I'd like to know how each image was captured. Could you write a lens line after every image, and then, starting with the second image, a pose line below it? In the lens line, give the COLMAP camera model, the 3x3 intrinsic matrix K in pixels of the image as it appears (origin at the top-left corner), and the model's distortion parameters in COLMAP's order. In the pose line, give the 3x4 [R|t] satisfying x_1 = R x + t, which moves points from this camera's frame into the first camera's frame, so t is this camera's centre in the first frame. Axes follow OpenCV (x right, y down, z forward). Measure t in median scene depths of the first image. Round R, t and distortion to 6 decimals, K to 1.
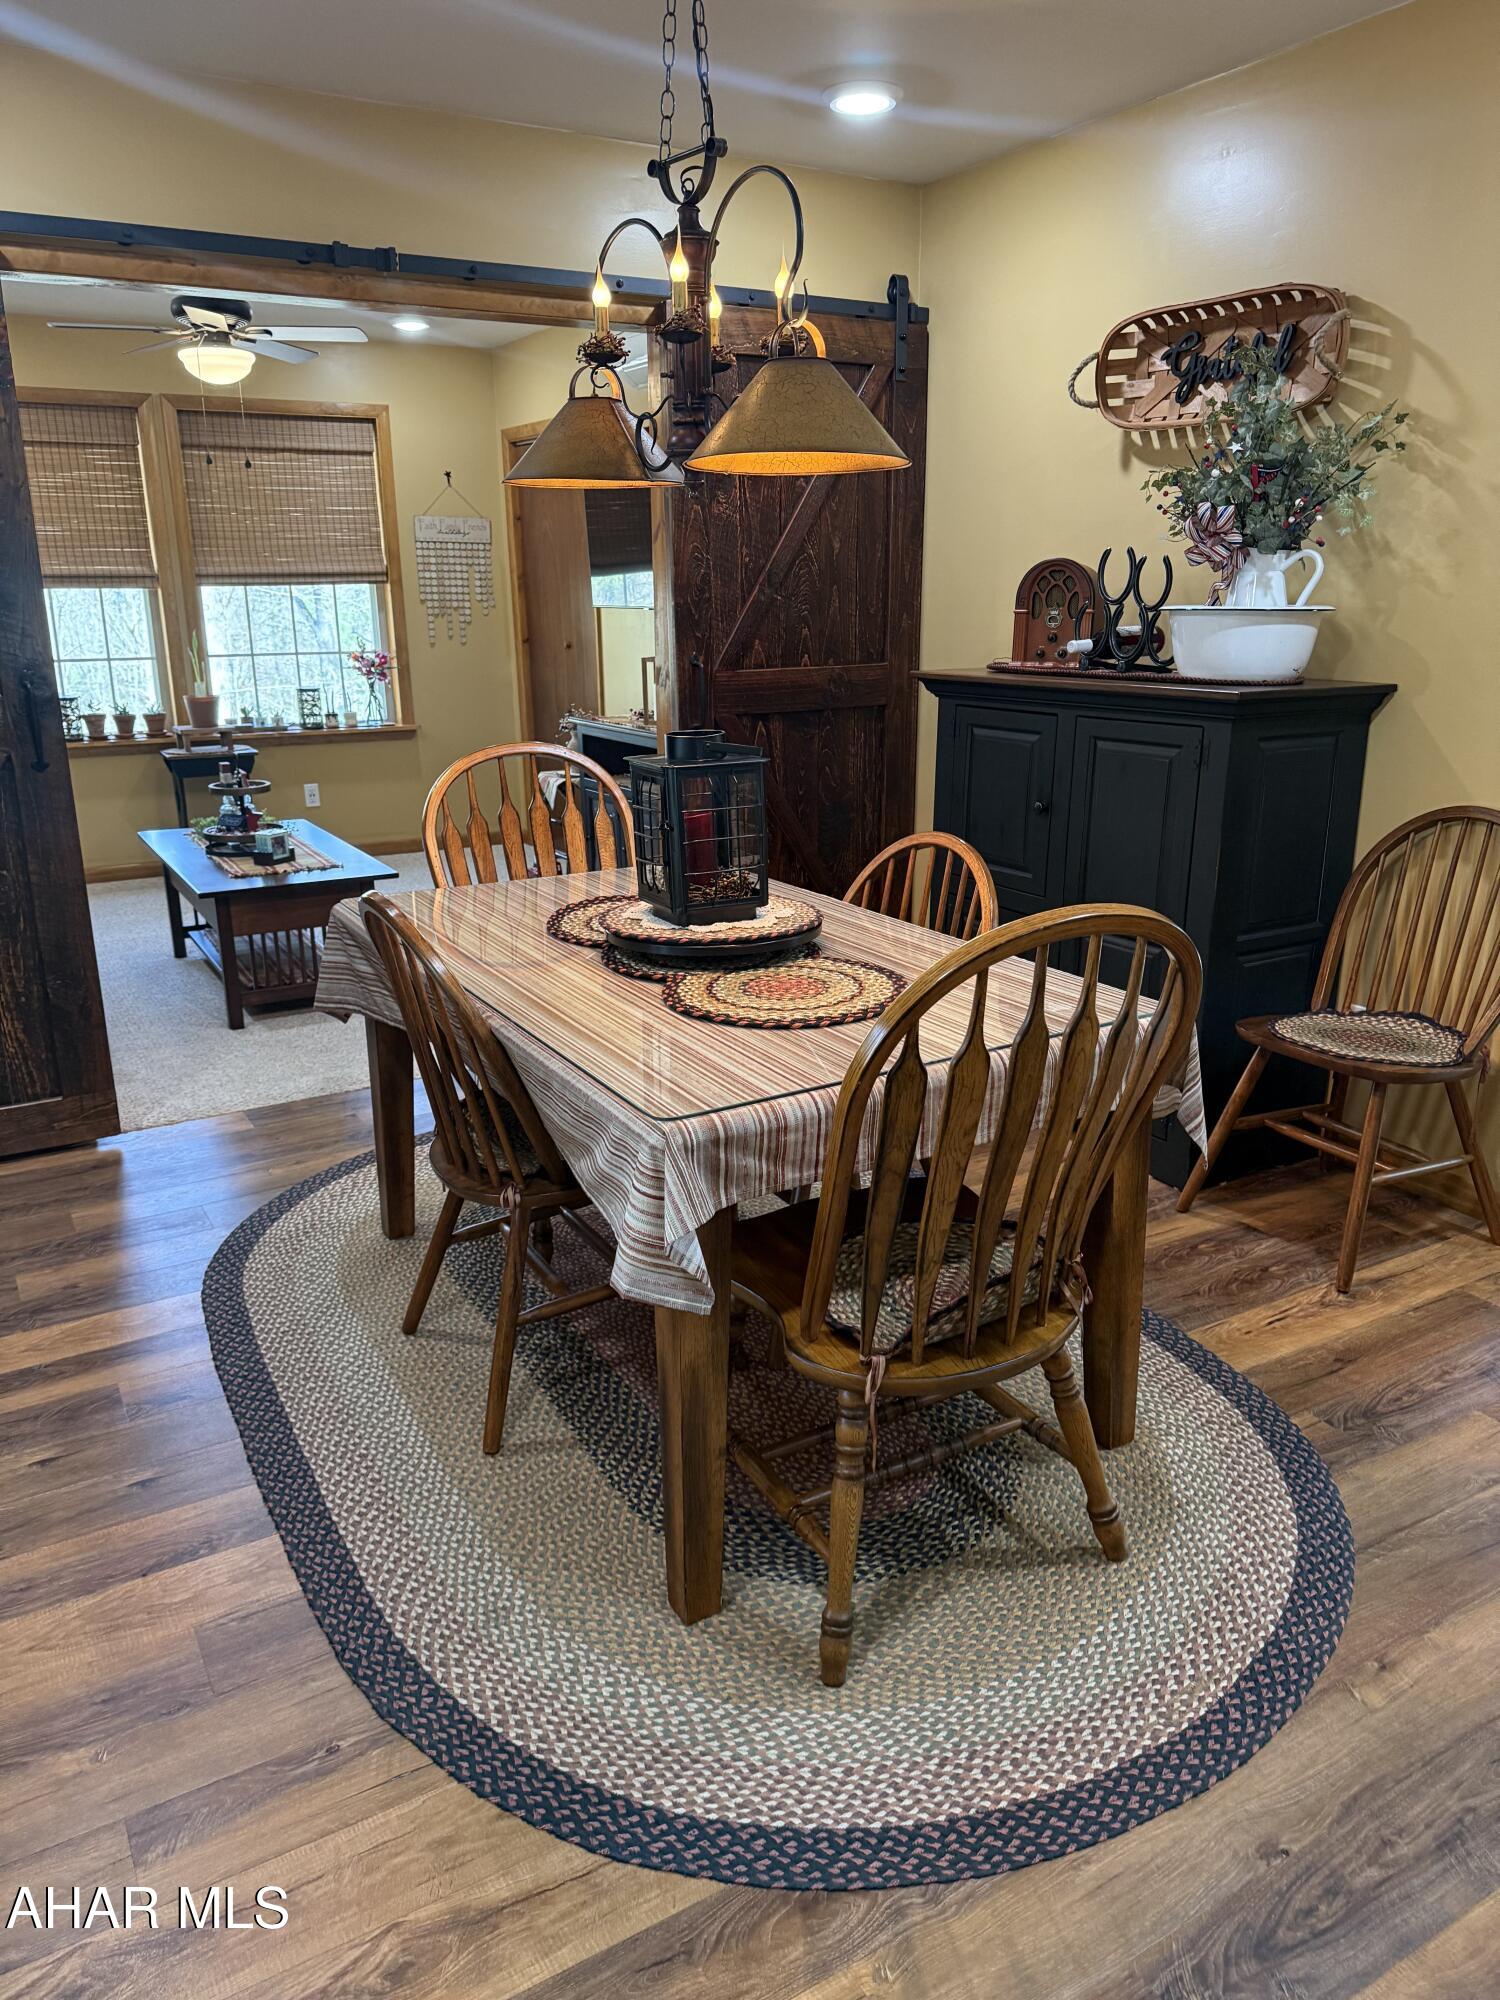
lens RADIAL K [[1408.5, 0, 750.0], [0, 1408.5, 1000.0], [0, 0, 1]] dist [0.051554, -0.045736]
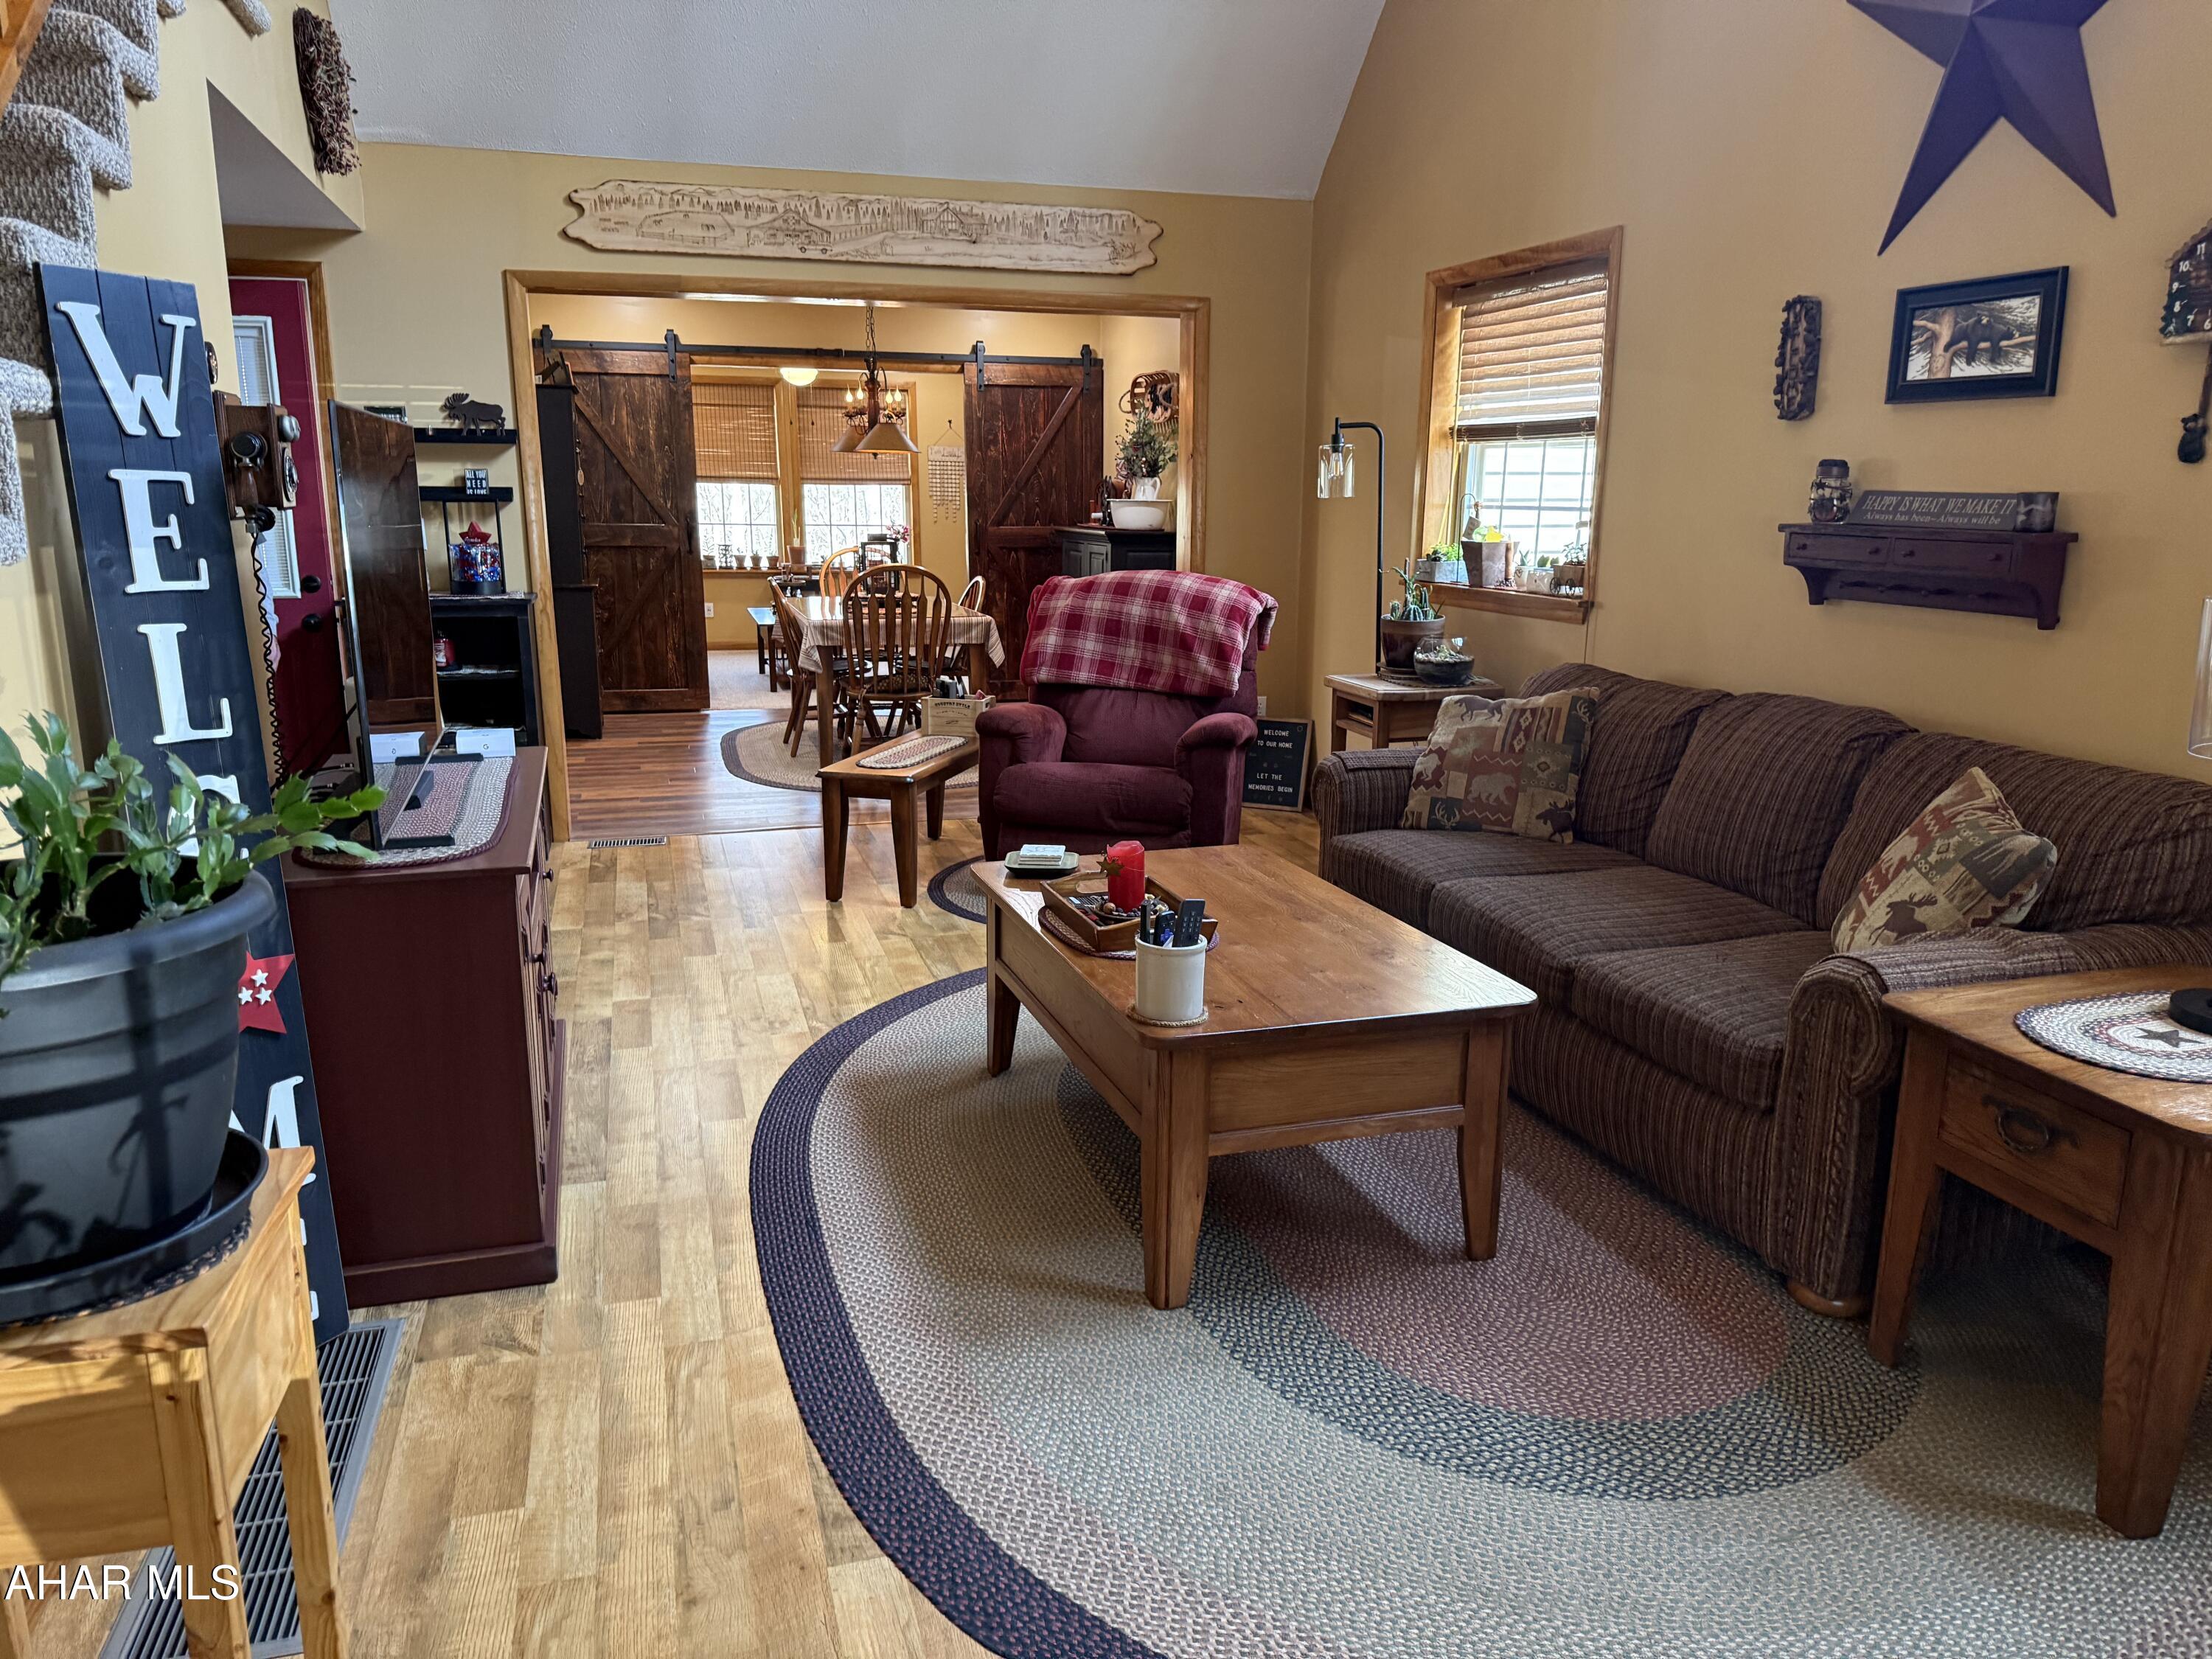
lens RADIAL K [[1557.8, 0, 1095.6], [0, 1557.8, 837.4], [0, 0, 1]] dist [0.051554, -0.045736]
pose [[0.969821, 0.065518, -0.234852, 0.441599], [-0.079893, 0.995435, -0.052218, 0.212122], [0.230358, 0.069406, 0.970628, -0.749947]]
